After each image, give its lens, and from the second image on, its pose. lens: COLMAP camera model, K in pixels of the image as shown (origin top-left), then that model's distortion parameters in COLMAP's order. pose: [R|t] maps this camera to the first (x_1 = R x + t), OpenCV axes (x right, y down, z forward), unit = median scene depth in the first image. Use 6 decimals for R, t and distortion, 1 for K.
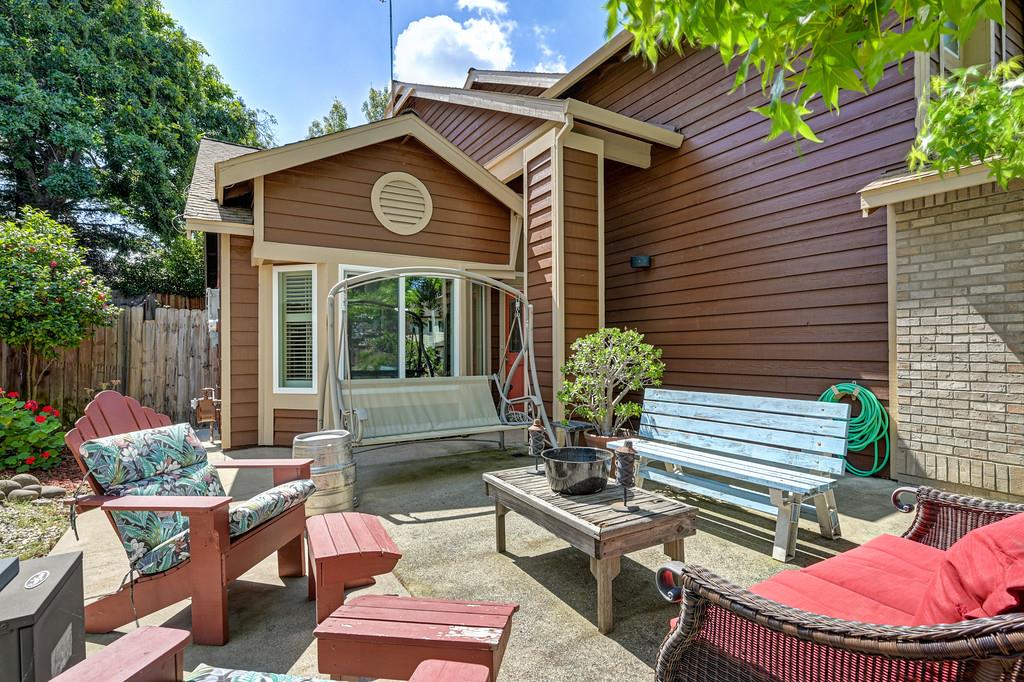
lens RADIAL K [[498.2, 0, 514.6], [0, 498.2, 344.8], [0, 0, 1]] dist [0.005904, 0.000512]
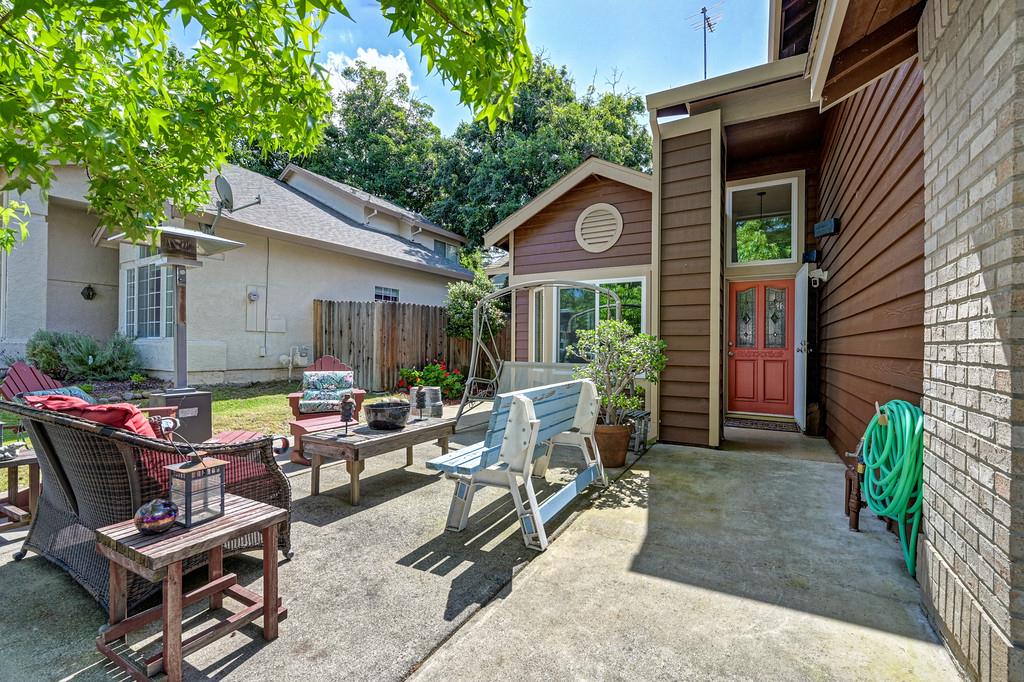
lens RADIAL K [[428.4, 0, 512.8], [0, 428.4, 343.4], [0, 0, 1]] dist [0.000299, -0.000012]
pose [[0.478048, 0.002086, -0.878331, 0.668129], [-0.003796, 0.999993, 0.000310, 0.011325], [0.878326, 0.003186, 0.478052, 0.308006]]
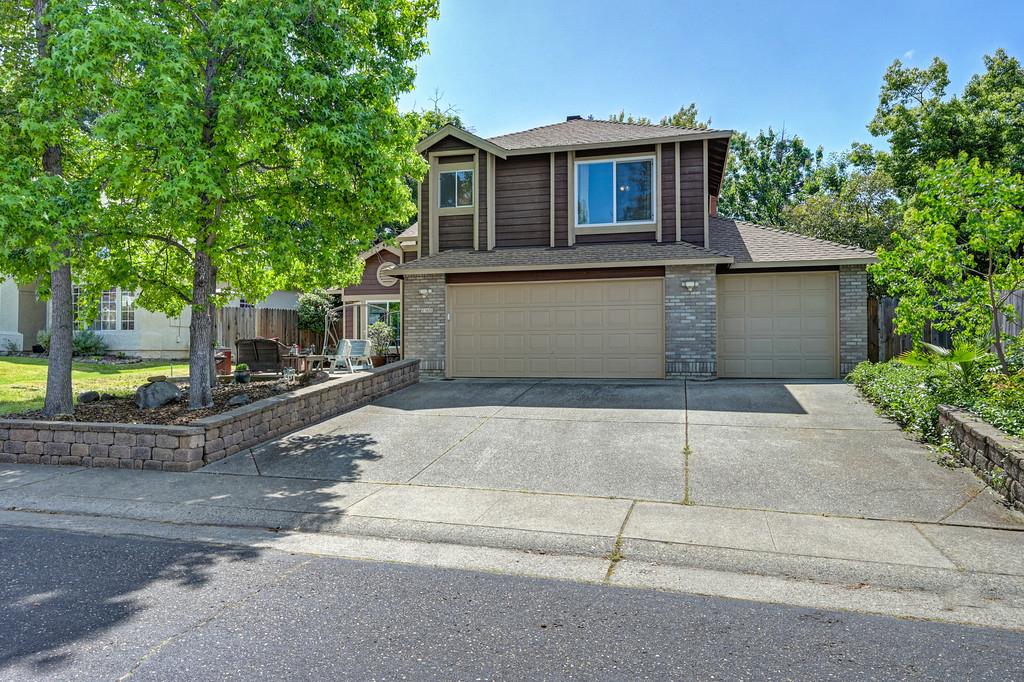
lens RADIAL K [[646.7, 0, 512.1], [0, 646.7, 342.9], [0, 0, 1]] dist [0.002315, 0.000163]
pose [[0.687985, -0.003895, -0.725714, 2.723148], [0.003390, 0.999992, -0.002154, 0.077266], [0.725717, -0.000979, 0.687993, -0.837131]]
